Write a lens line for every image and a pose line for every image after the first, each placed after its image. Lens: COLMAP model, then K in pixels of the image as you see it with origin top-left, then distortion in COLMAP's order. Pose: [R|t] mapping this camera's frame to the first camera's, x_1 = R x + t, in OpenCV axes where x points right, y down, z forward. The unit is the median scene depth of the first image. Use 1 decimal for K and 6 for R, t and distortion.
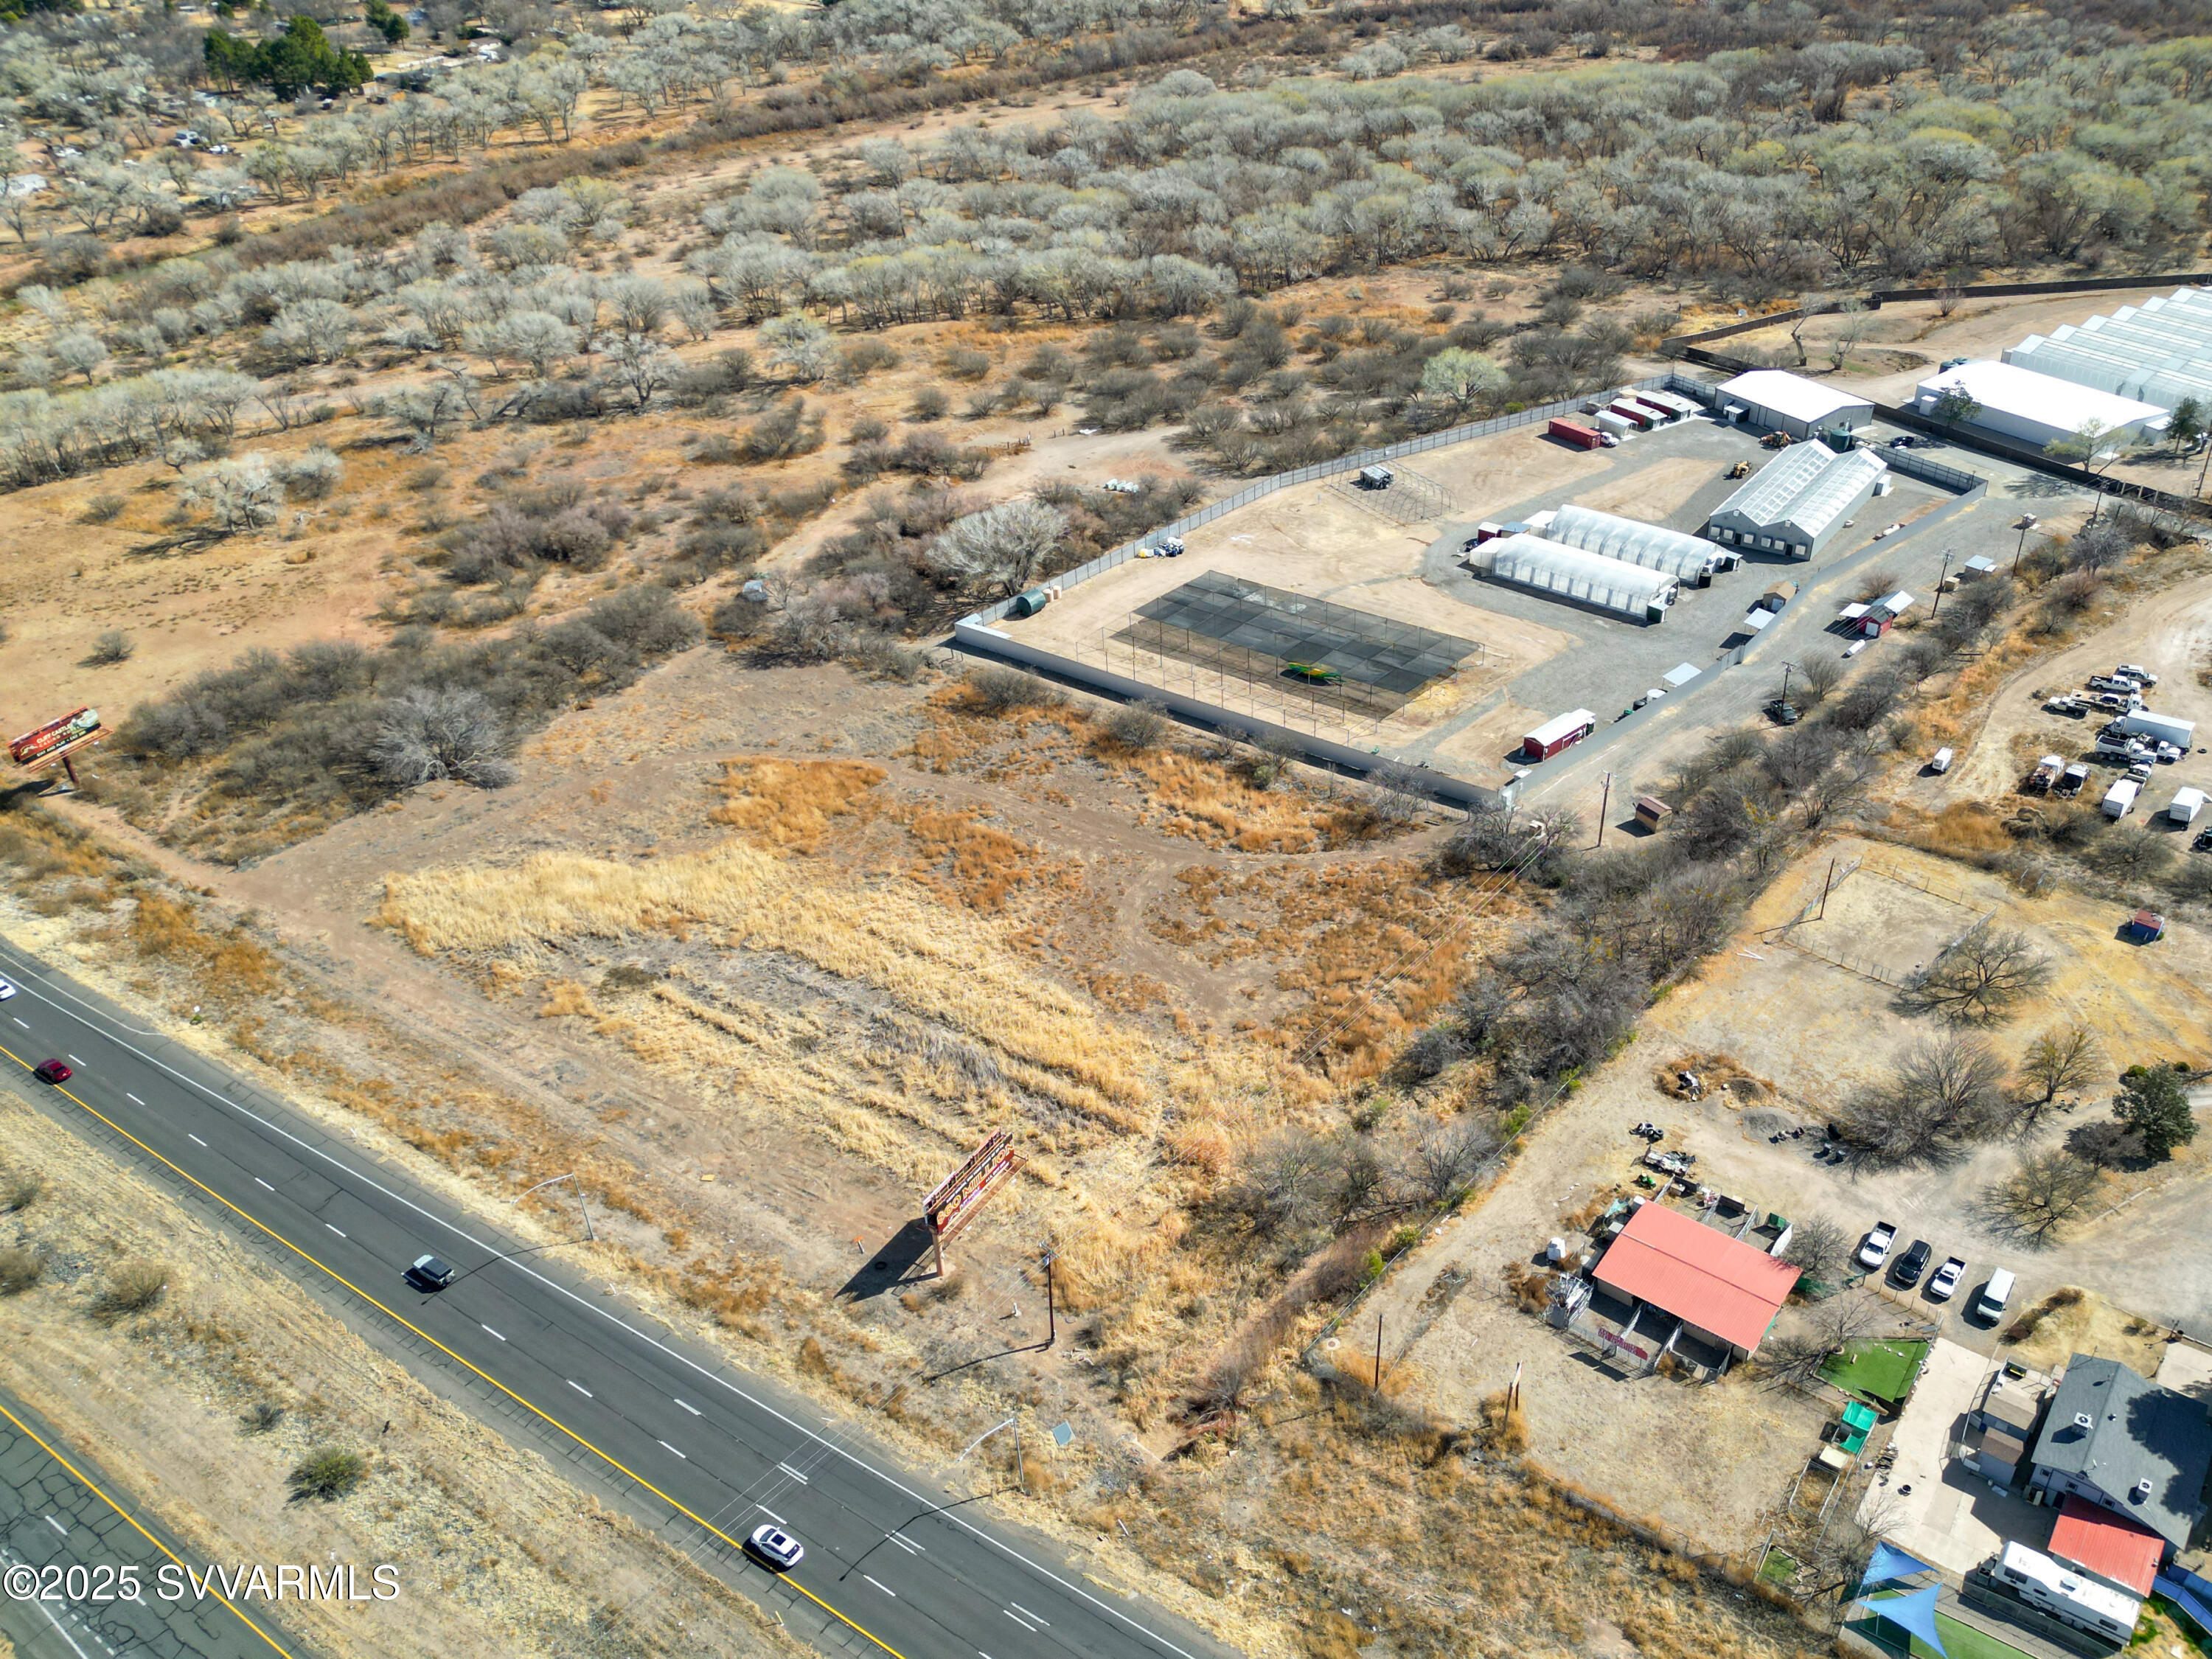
lens RADIAL K [[1729.4, 0, 1191.8], [0, 1729.4, 841.7], [0, 0, 1]] dist [0.072631, -0.070398]
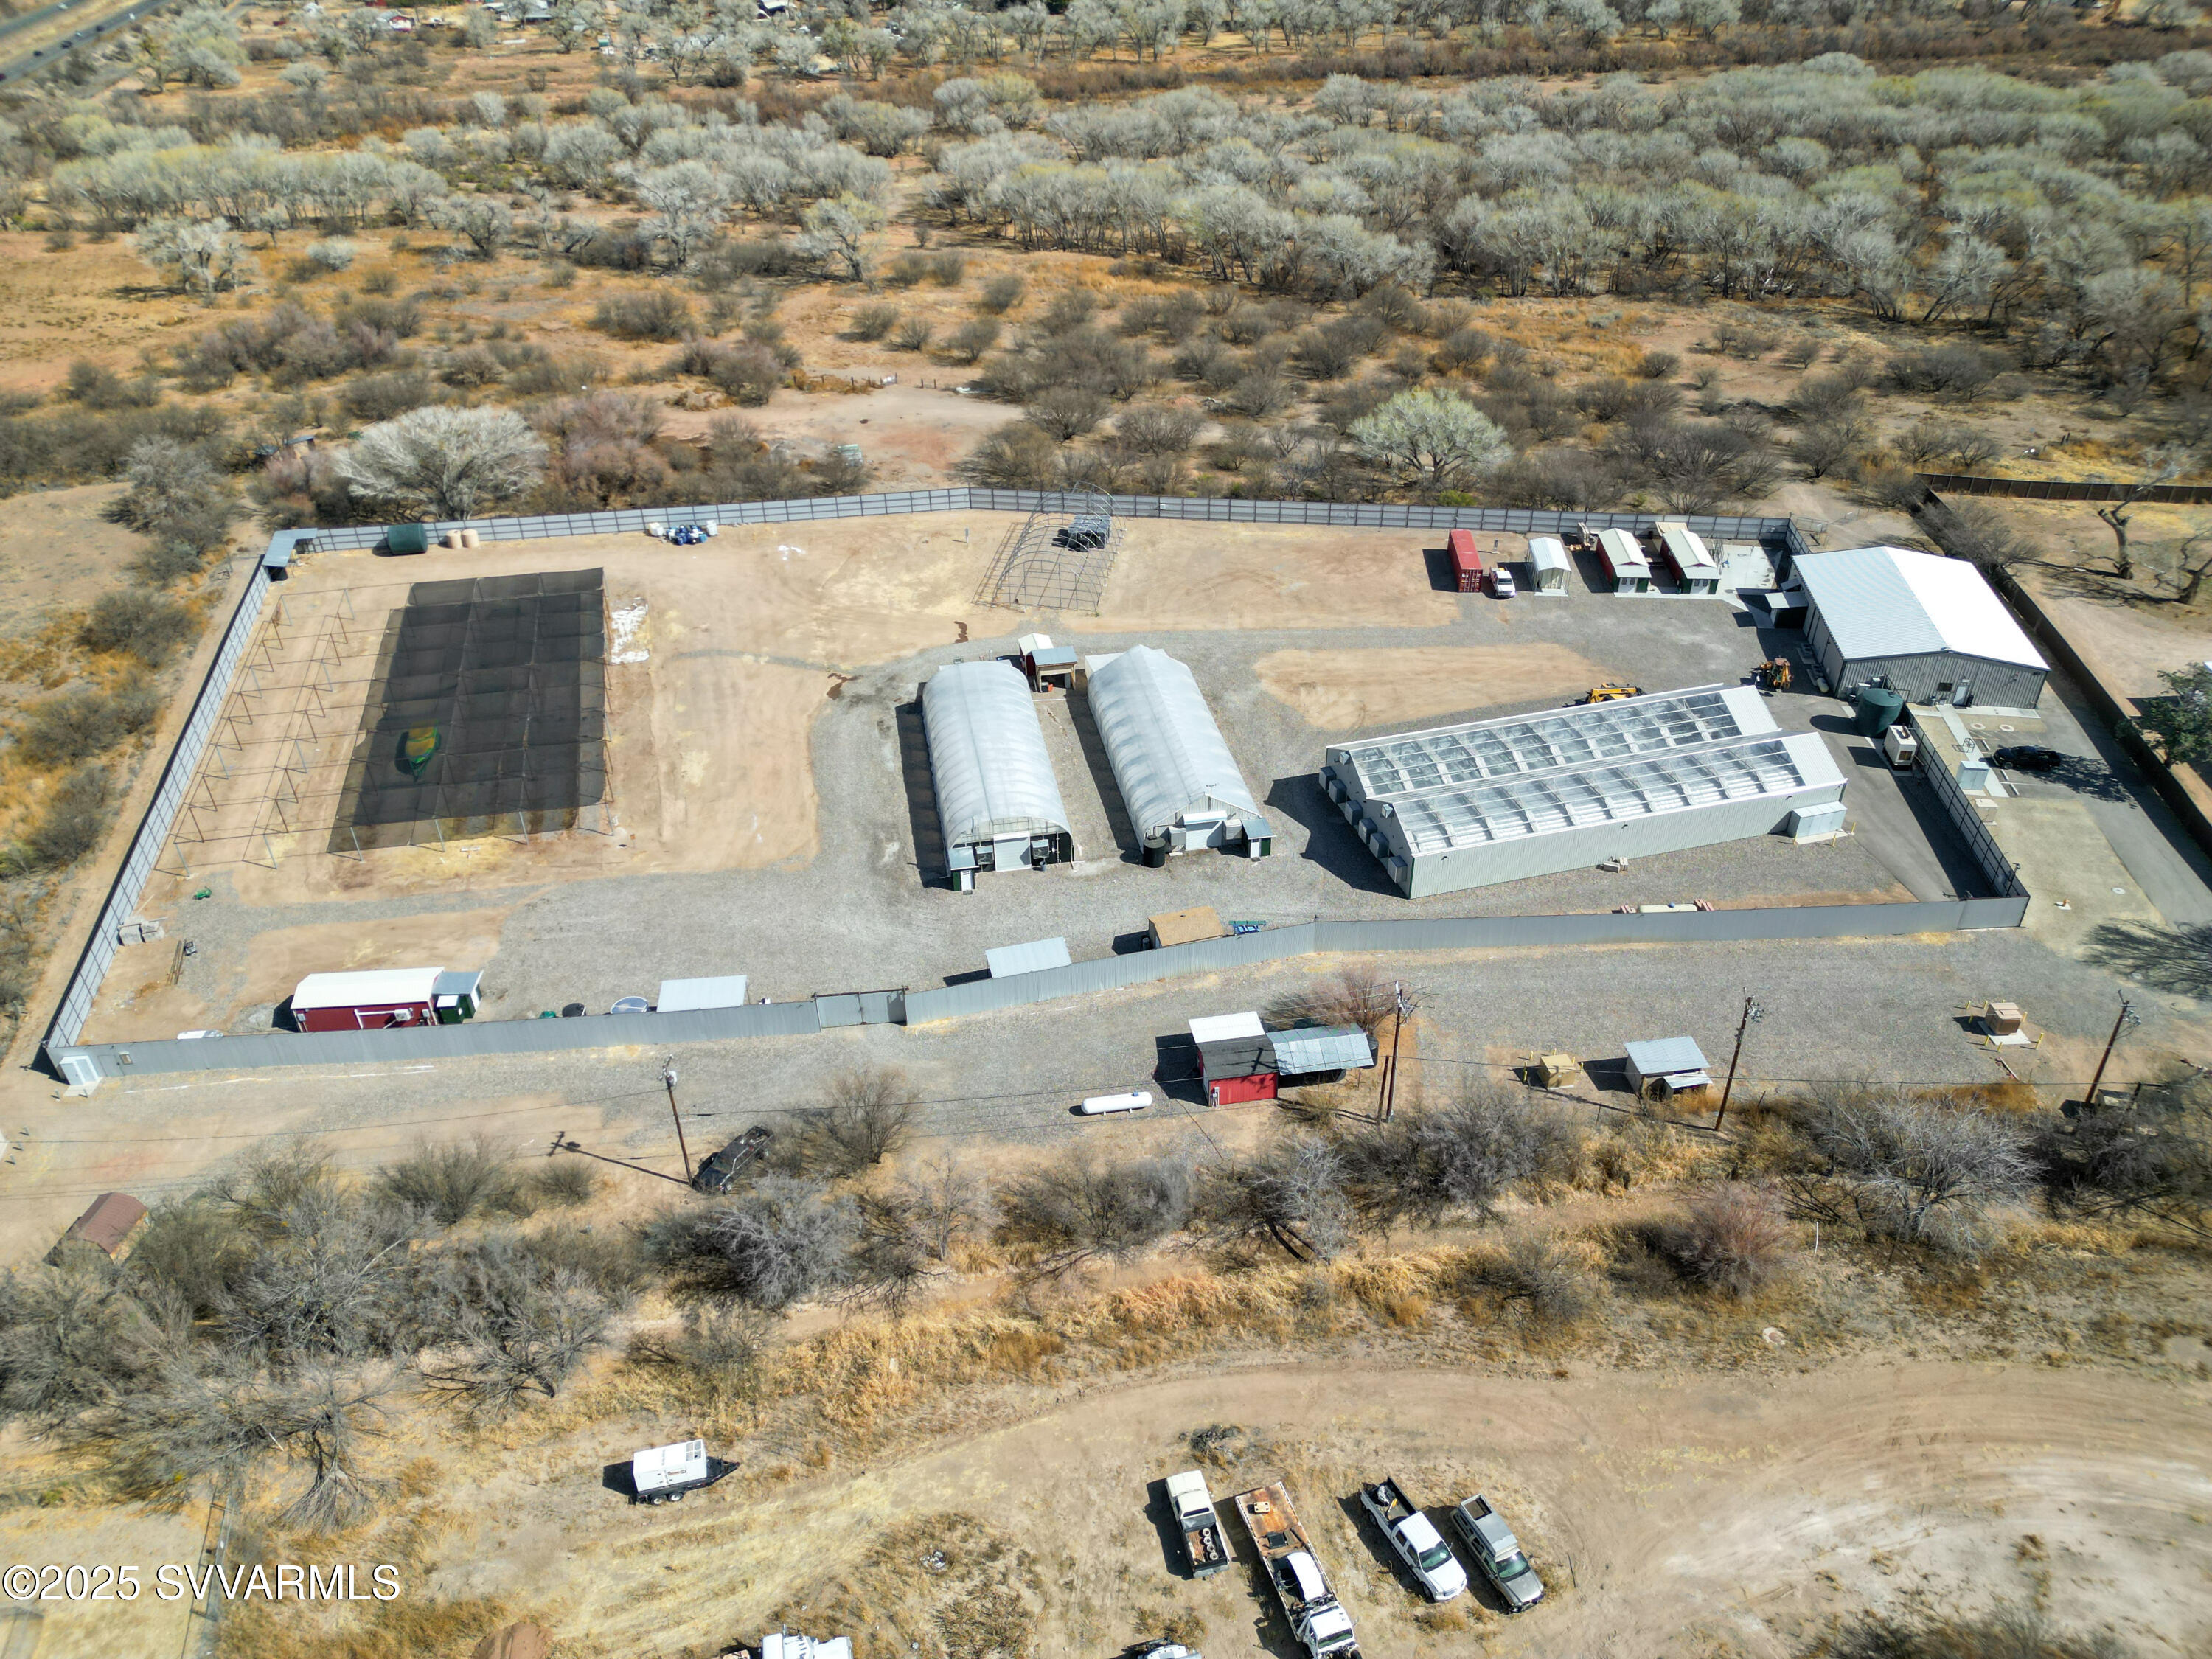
lens RADIAL K [[1553.1, 0, 1127.4], [0, 1553.1, 814.2], [0, 0, 1]] dist [0.075461, -0.061030]
pose [[0.775810, 0.352385, -0.523396, 0.548505], [-0.350057, 0.930526, 0.107617, -0.217137], [0.524956, 0.099728, 0.845267, 0.642660]]
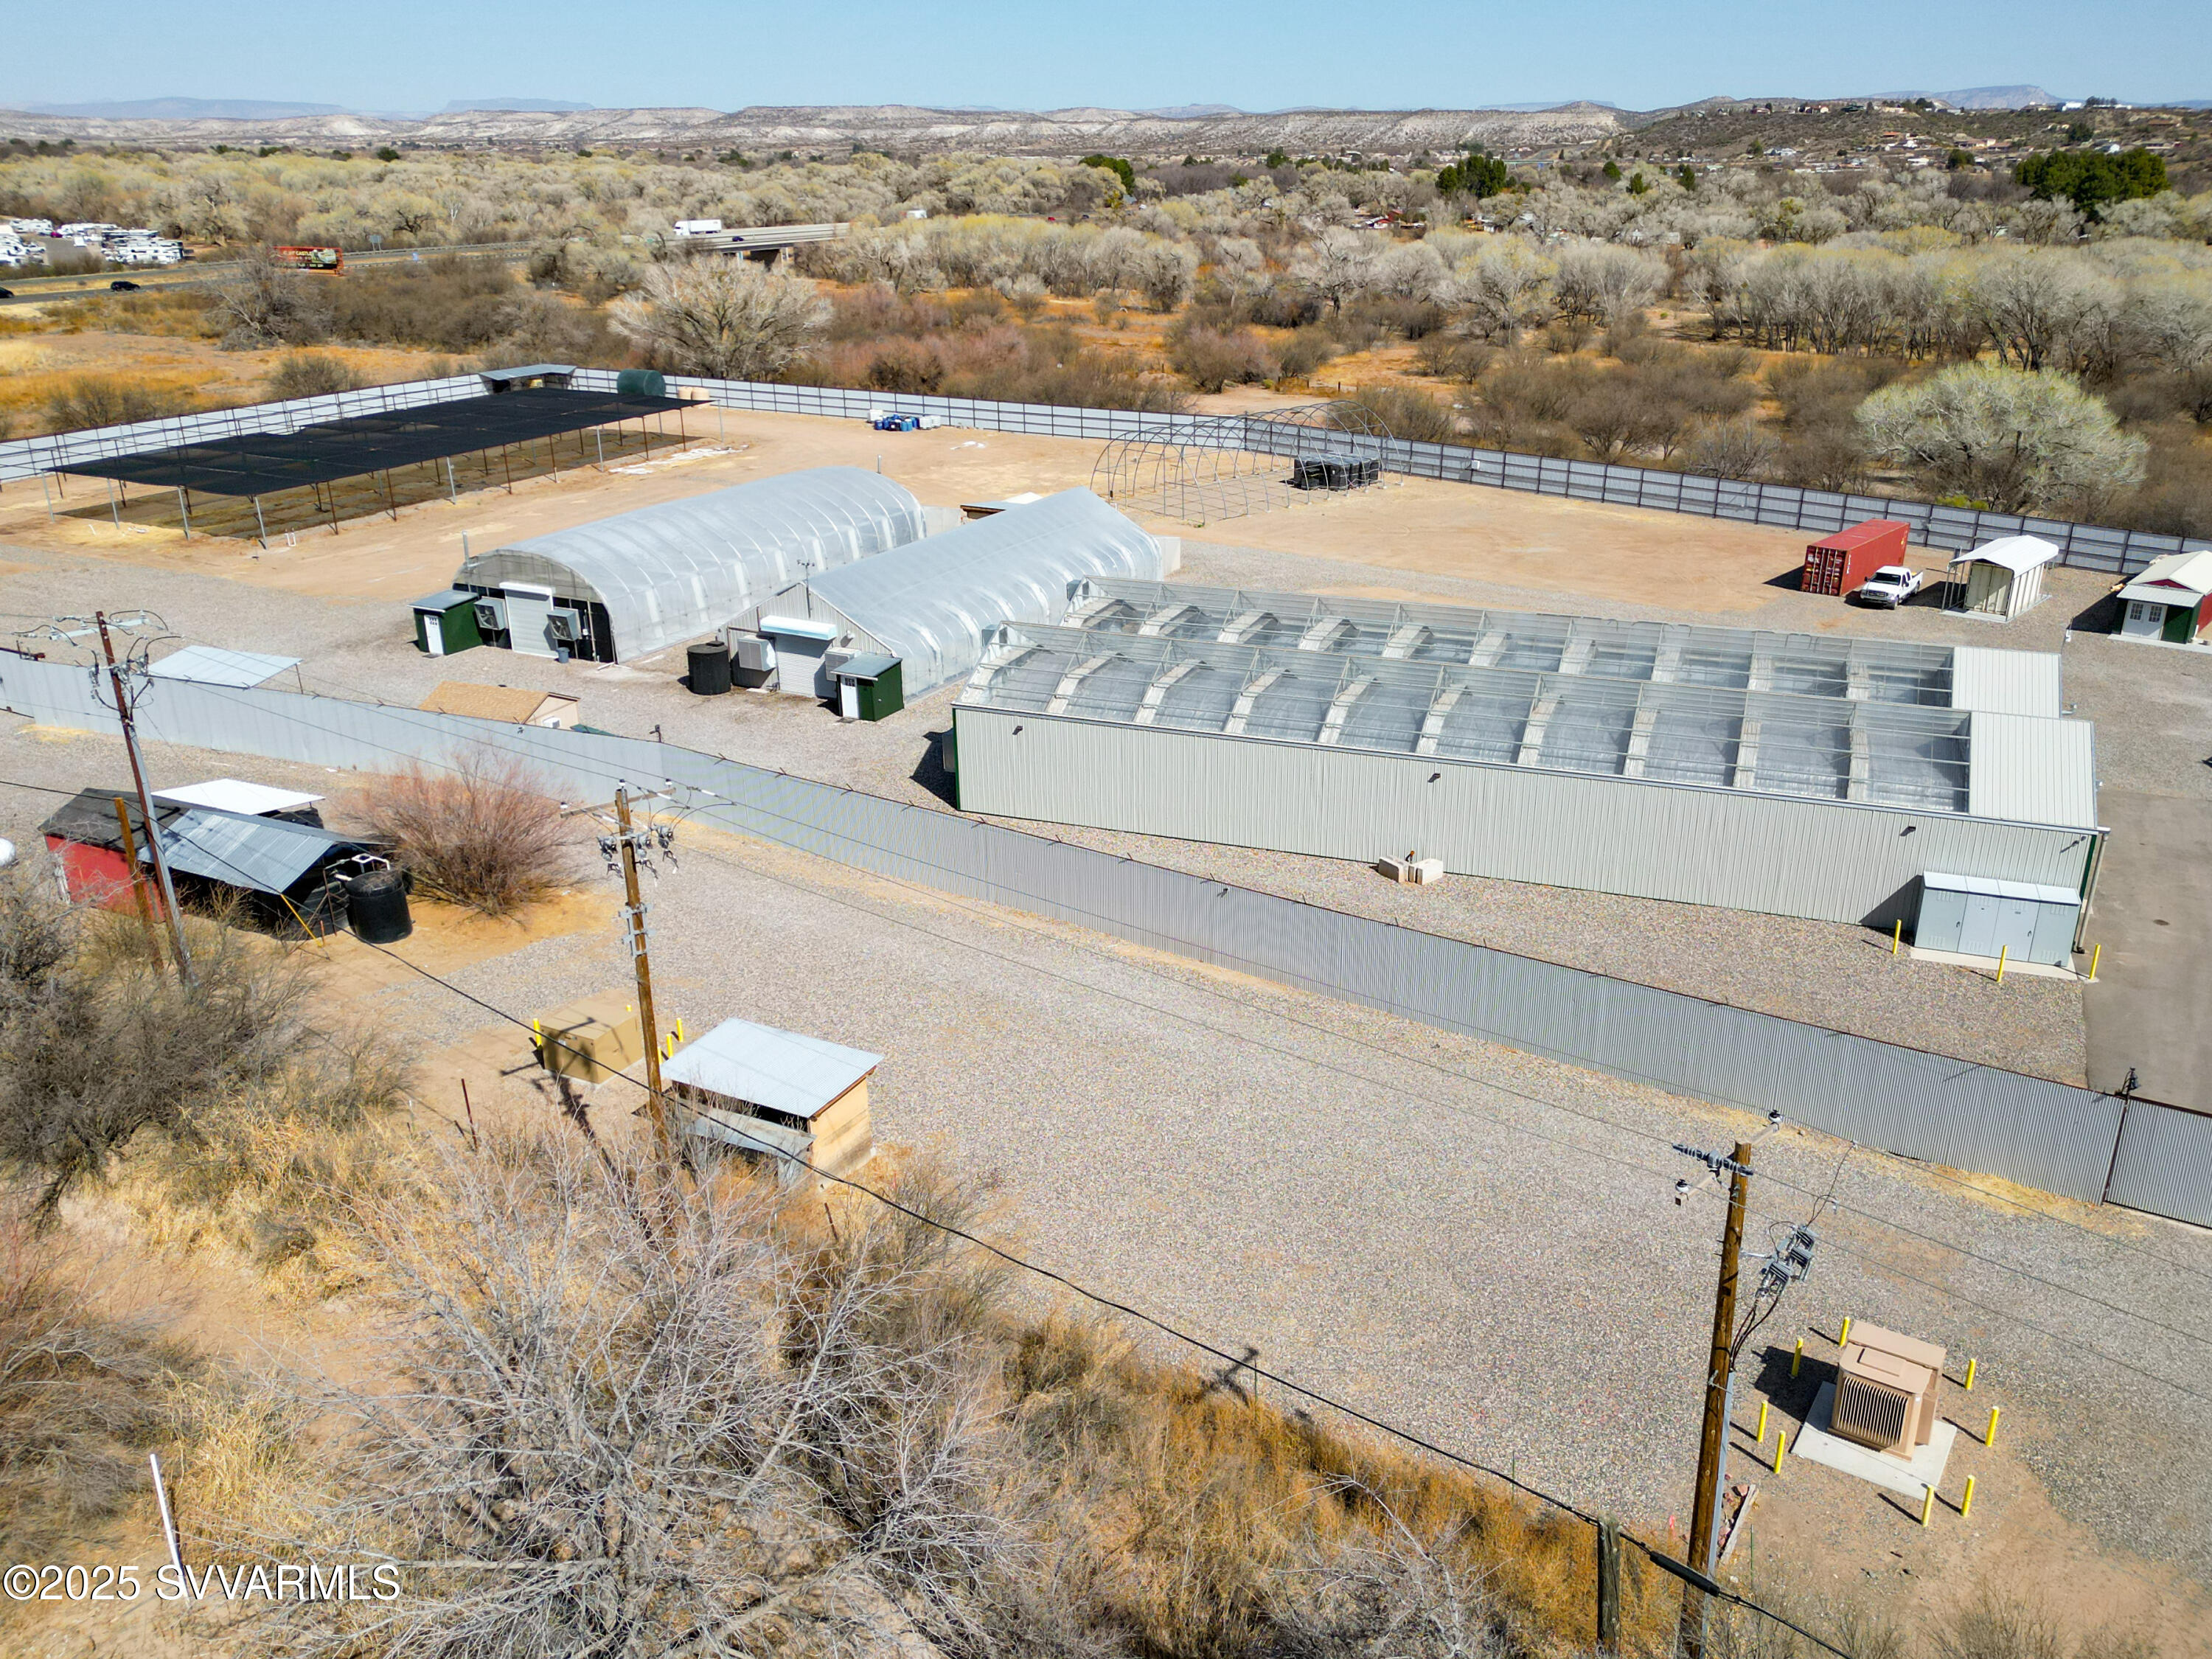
lens RADIAL K [[1729.4, 0, 1191.8], [0, 1729.4, 841.7], [0, 0, 1]] dist [0.072631, -0.070398]
pose [[0.279790, 0.371347, -0.885335, 0.611350], [-0.534029, 0.826535, 0.177915, -0.231561], [0.797829, 0.423016, 0.429566, 0.998718]]
